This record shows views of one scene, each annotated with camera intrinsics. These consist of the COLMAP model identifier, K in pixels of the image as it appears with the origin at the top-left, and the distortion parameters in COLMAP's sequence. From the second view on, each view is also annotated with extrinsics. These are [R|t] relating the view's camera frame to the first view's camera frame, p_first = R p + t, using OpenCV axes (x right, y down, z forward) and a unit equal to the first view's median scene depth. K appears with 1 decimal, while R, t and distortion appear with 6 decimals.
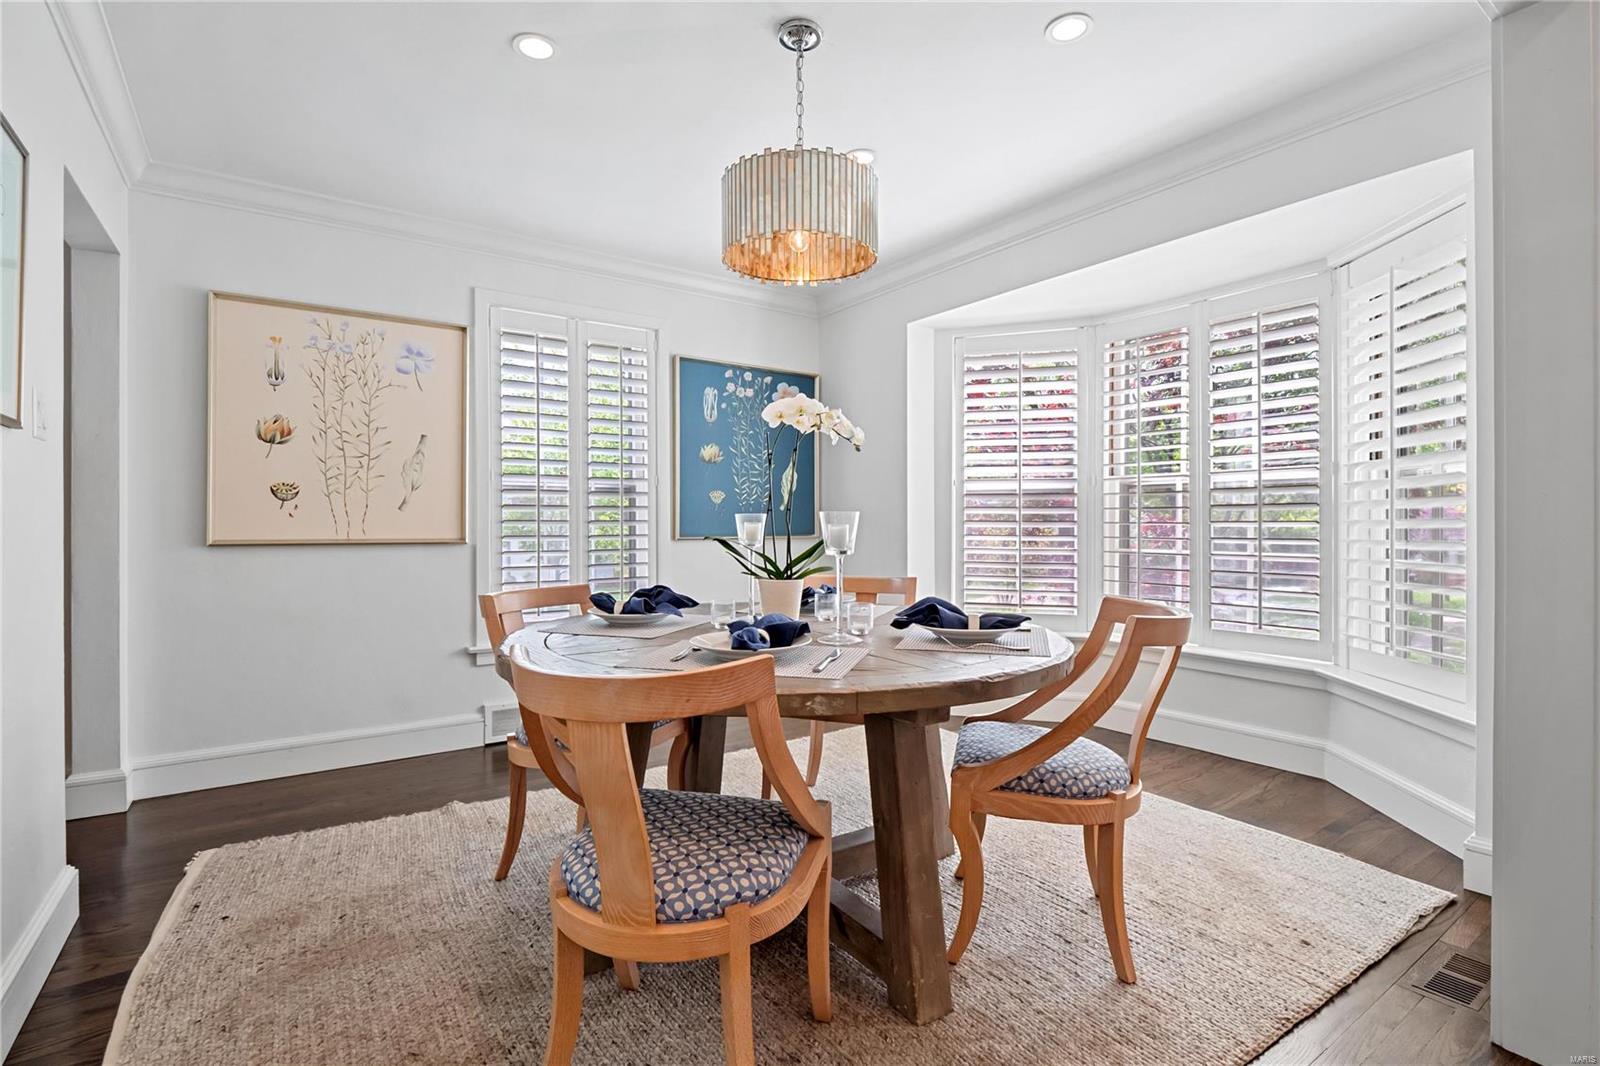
lens RADIAL K [[752.2, 0, 812.7], [0, 752.2, 521.0], [0, 0, 1]] dist [-0.017871, 0.000412]
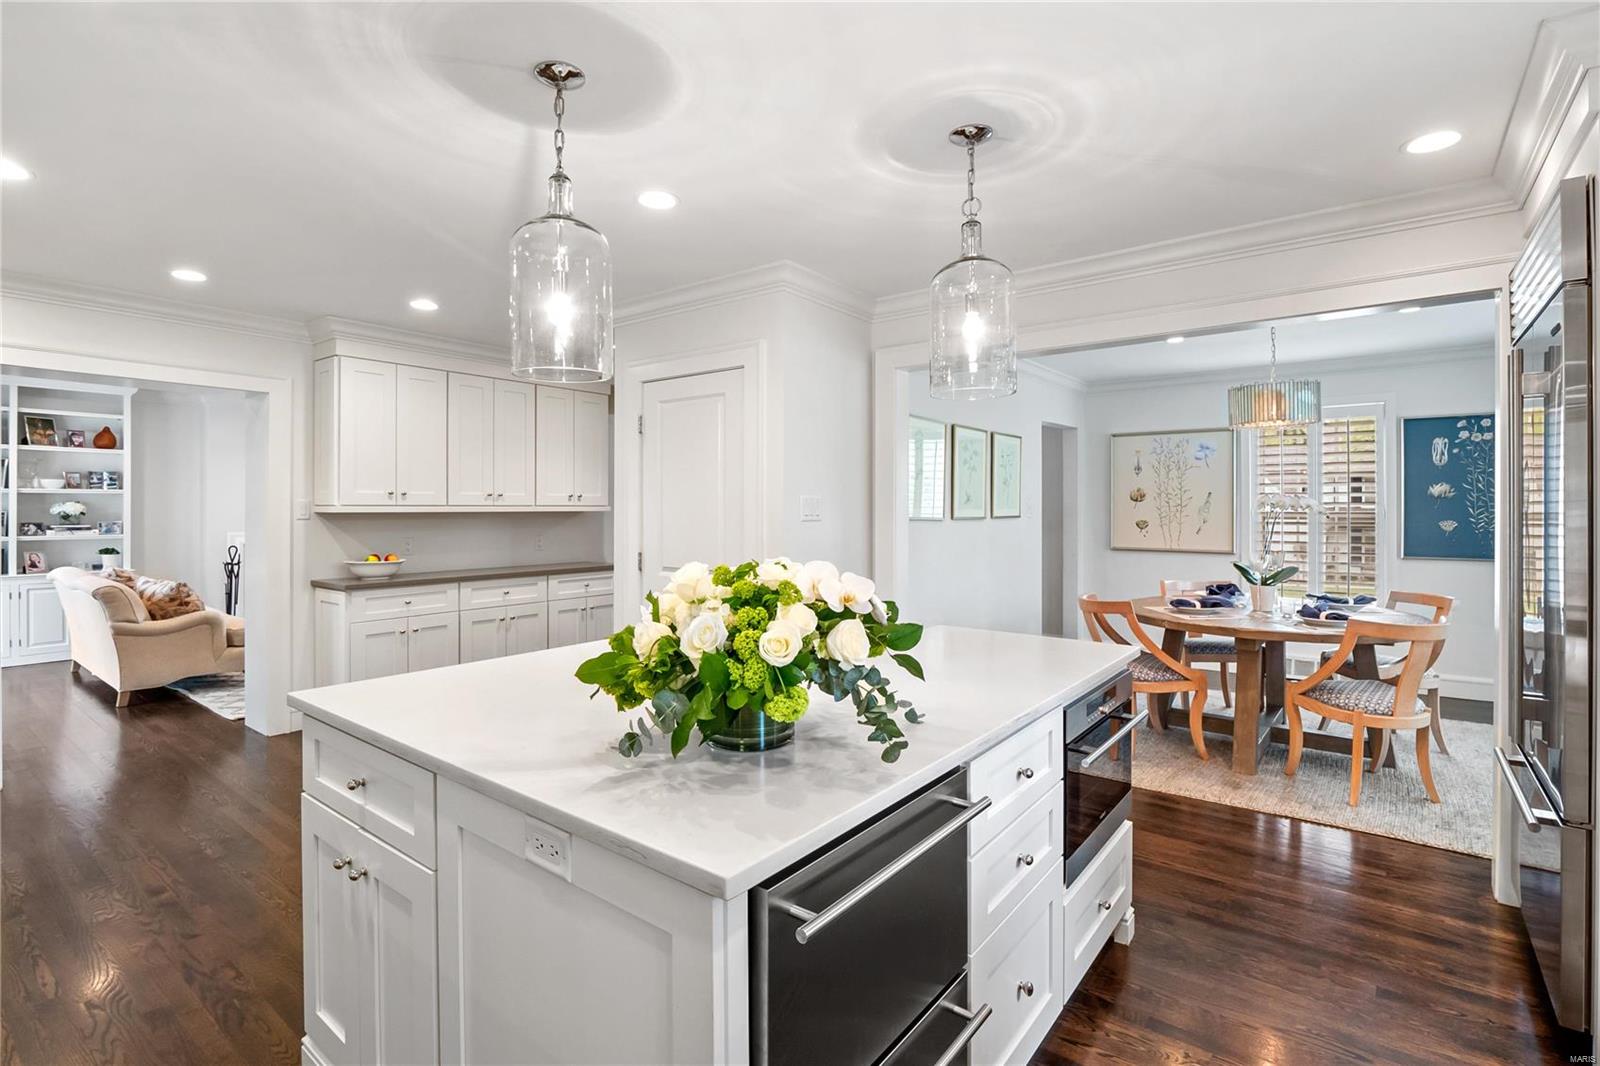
lens RADIAL K [[752.2, 0, 794.0], [0, 752.2, 505.0], [0, 0, 1]] dist [-0.017871, 0.000412]
pose [[0.280375, -0.002290, -0.959888, 0.902202], [0.005074, 0.999987, -0.000904, -0.085268], [0.959877, -0.004617, 0.280383, -0.454969]]
